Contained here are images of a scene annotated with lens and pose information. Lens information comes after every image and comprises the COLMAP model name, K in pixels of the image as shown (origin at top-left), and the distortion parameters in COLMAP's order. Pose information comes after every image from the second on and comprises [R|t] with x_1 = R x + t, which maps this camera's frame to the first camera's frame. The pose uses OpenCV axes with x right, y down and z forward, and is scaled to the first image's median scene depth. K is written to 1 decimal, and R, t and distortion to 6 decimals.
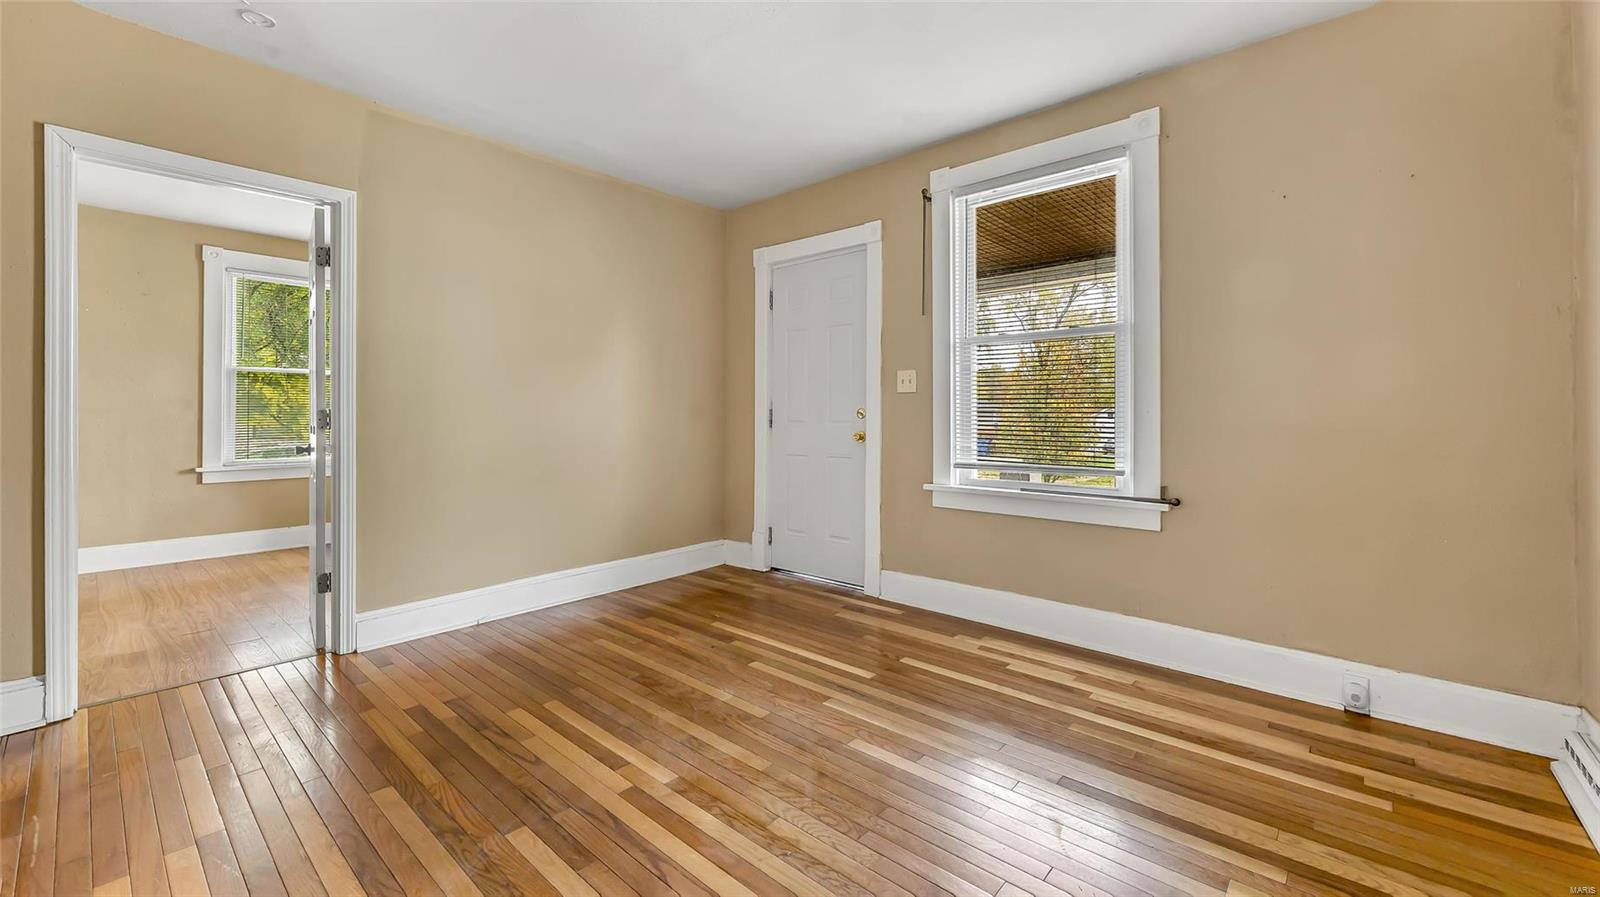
lens RADIAL K [[639.3, 0, 804.2], [0, 639.3, 410.2], [0, 0, 1]] dist [0.010783, 0.000076]
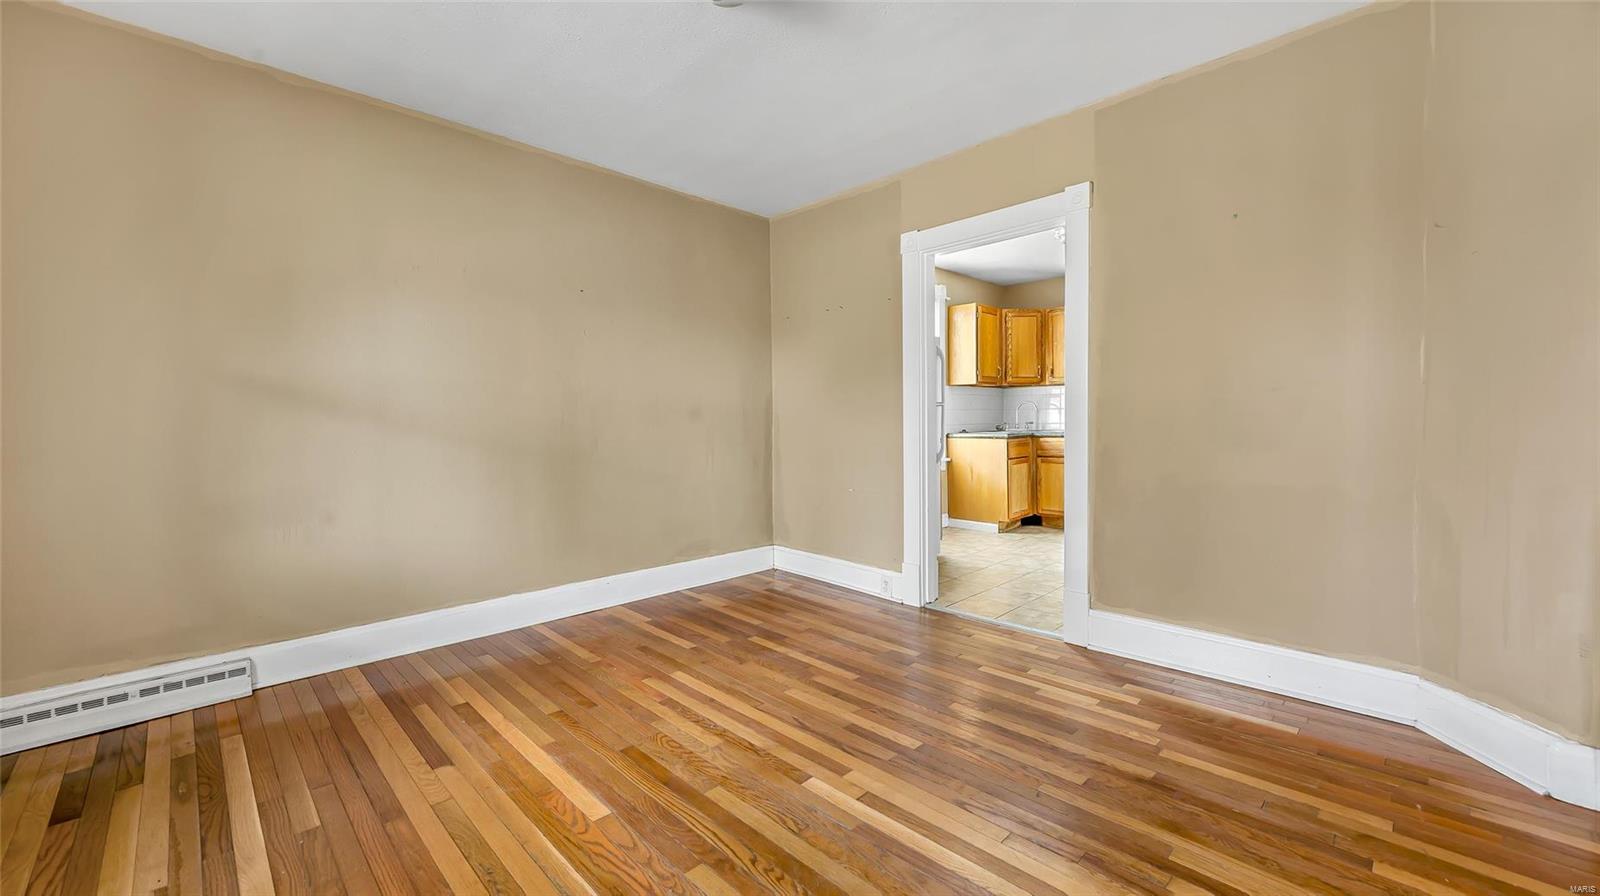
lens RADIAL K [[626.0, 0, 802.0], [0, 626.0, 434.6], [0, 0, 1]] dist [0.001921, -0.000039]
pose [[-0.998355, 0.007860, 0.056793, -0.217213], [0.008701, 0.999856, 0.014583, 0.011352], [-0.056670, 0.015054, -0.998279, 1.655910]]
